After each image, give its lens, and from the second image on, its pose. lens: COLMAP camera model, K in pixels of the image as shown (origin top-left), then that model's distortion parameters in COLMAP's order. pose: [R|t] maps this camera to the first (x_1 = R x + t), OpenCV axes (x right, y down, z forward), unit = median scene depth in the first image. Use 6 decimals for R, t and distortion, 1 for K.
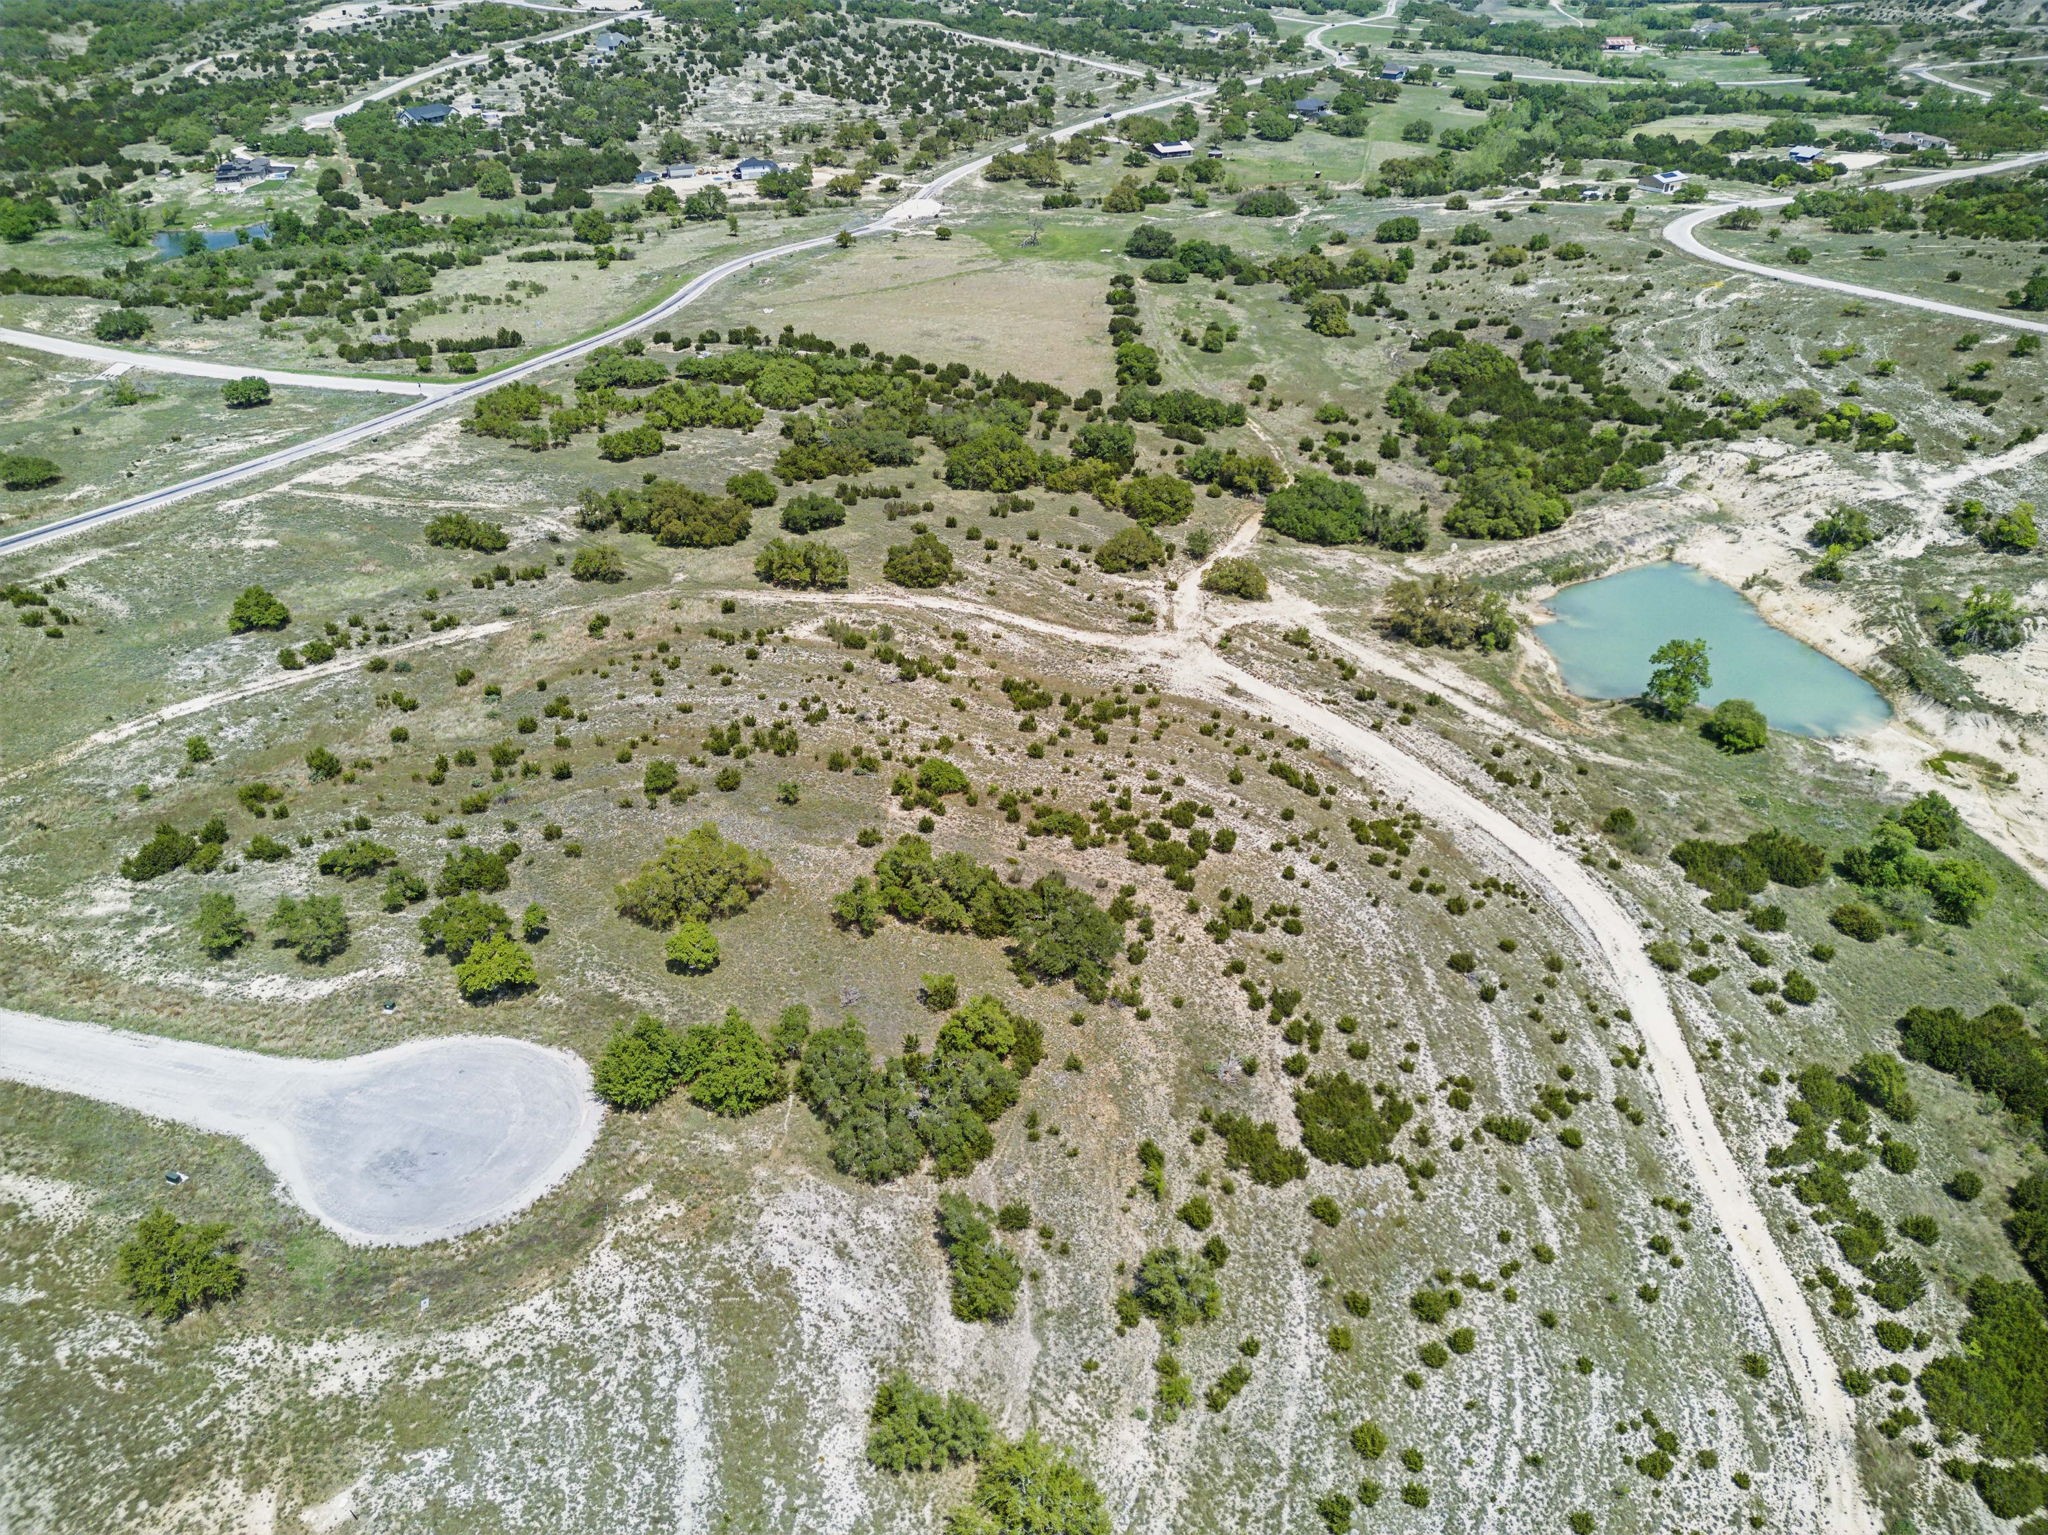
lens RADIAL K [[1475.0, 0, 1024.6], [0, 1475.0, 766.5], [0, 0, 1]] dist [0.015113, -0.040420]
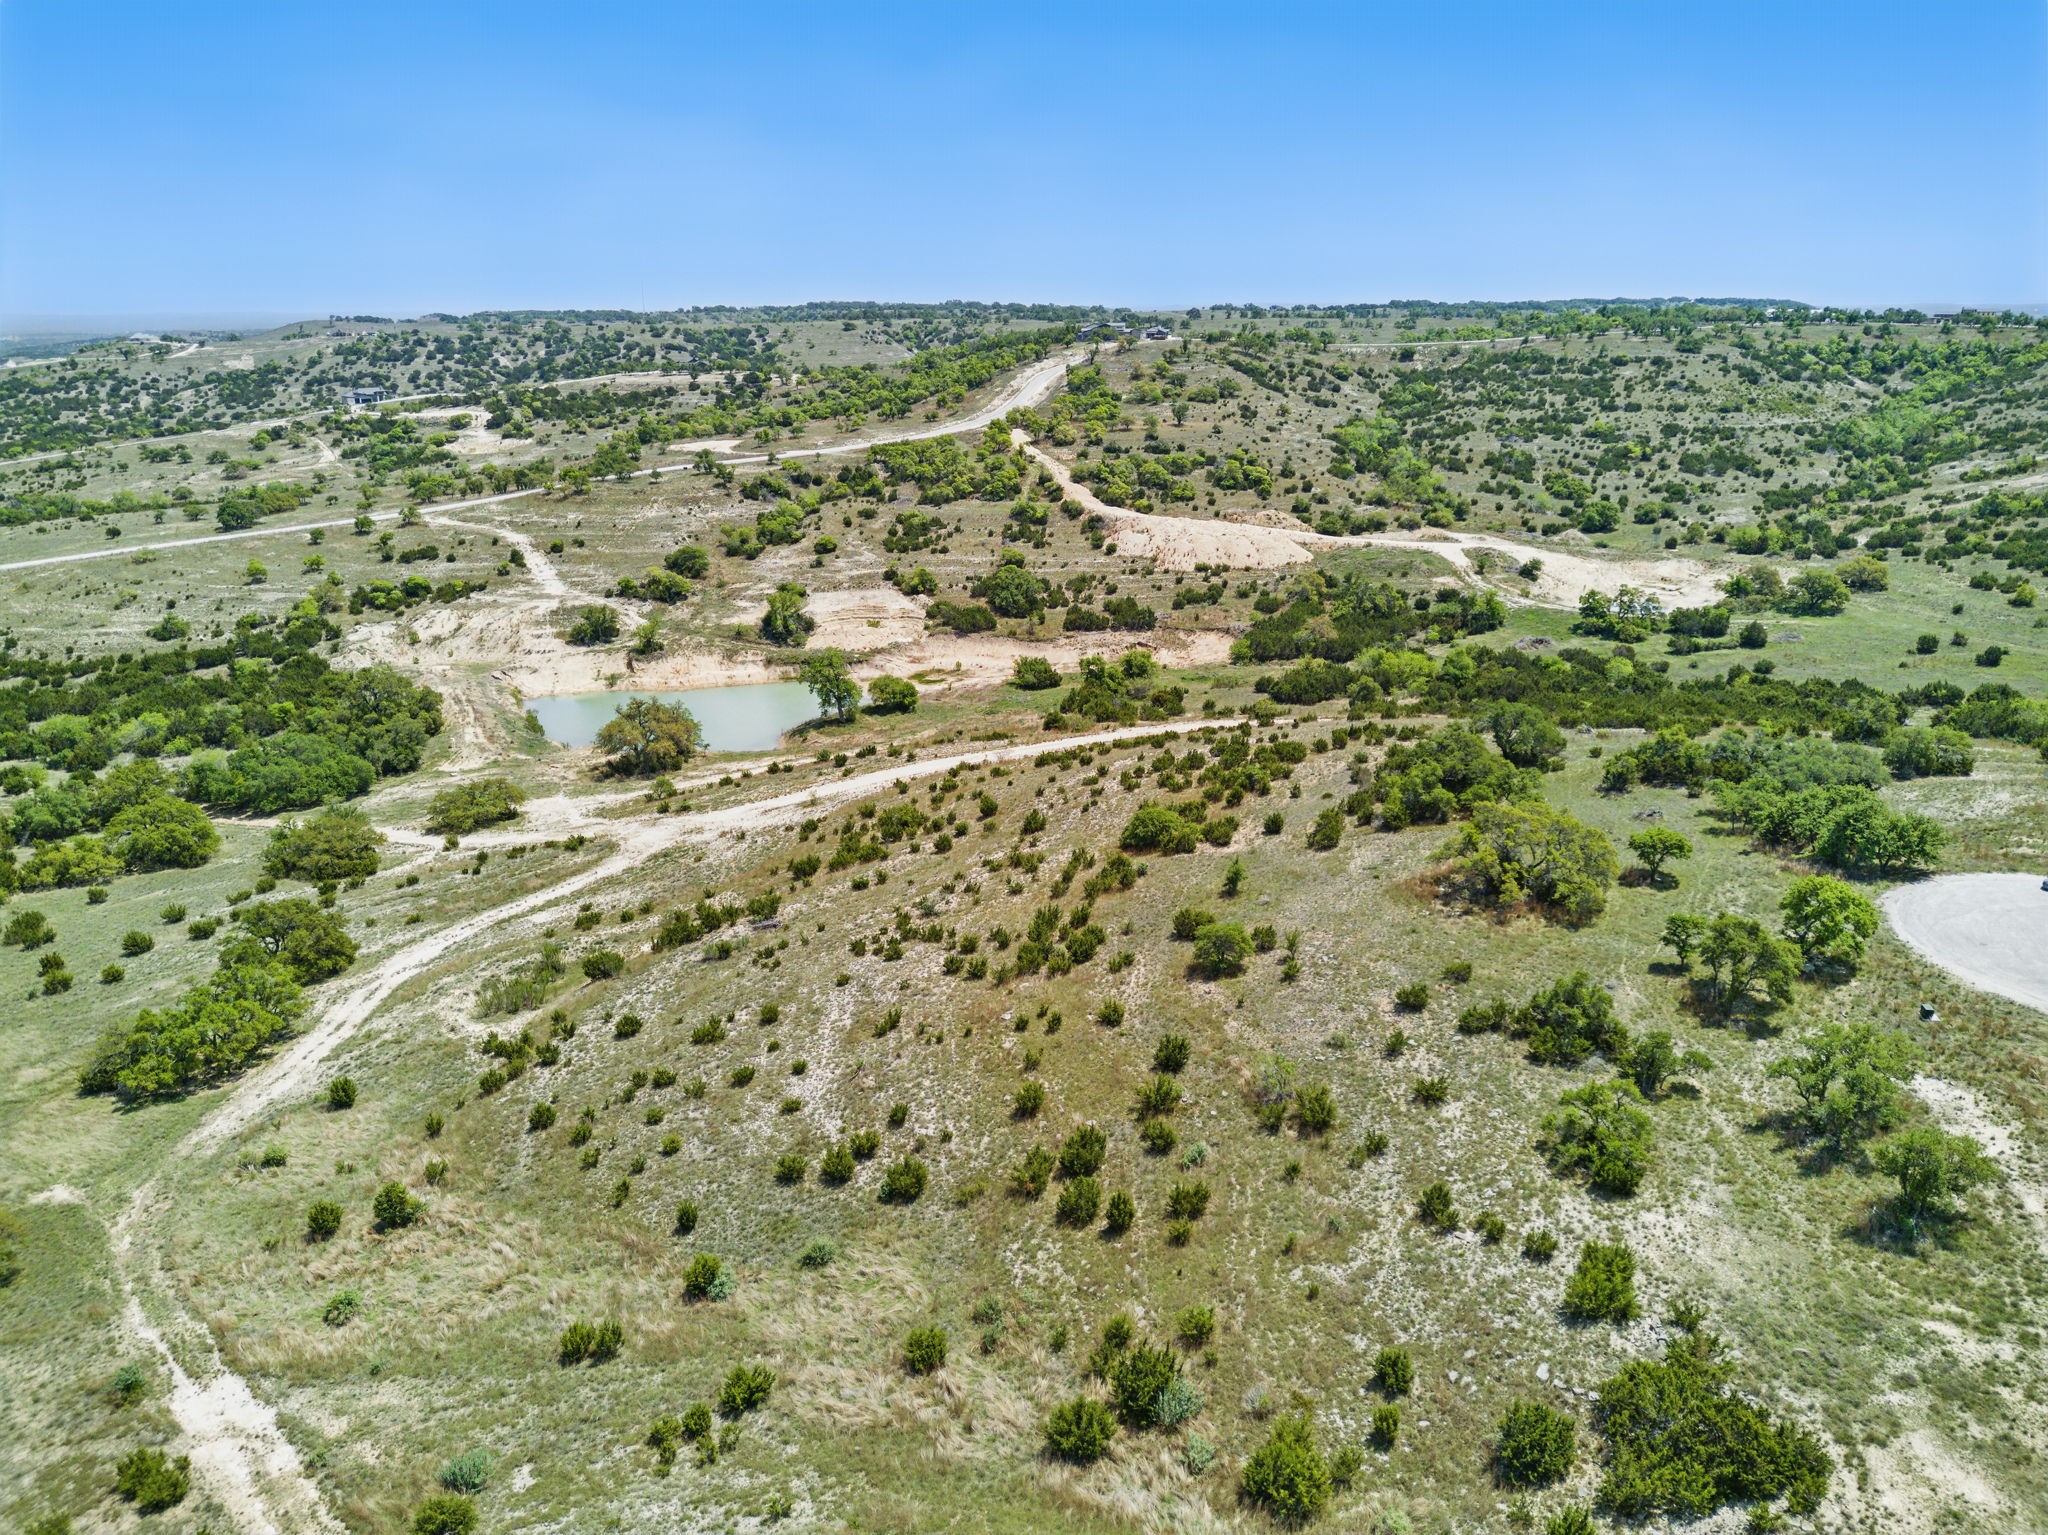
lens RADIAL K [[1475.0, 0, 1024.6], [0, 1475.0, 766.5], [0, 0, 1]] dist [0.015113, -0.040420]
pose [[0.033224, -0.294549, 0.955059, -0.853558], [0.538352, 0.810384, 0.231202, -0.255756], [-0.842065, 0.506477, 0.185495, 0.931941]]
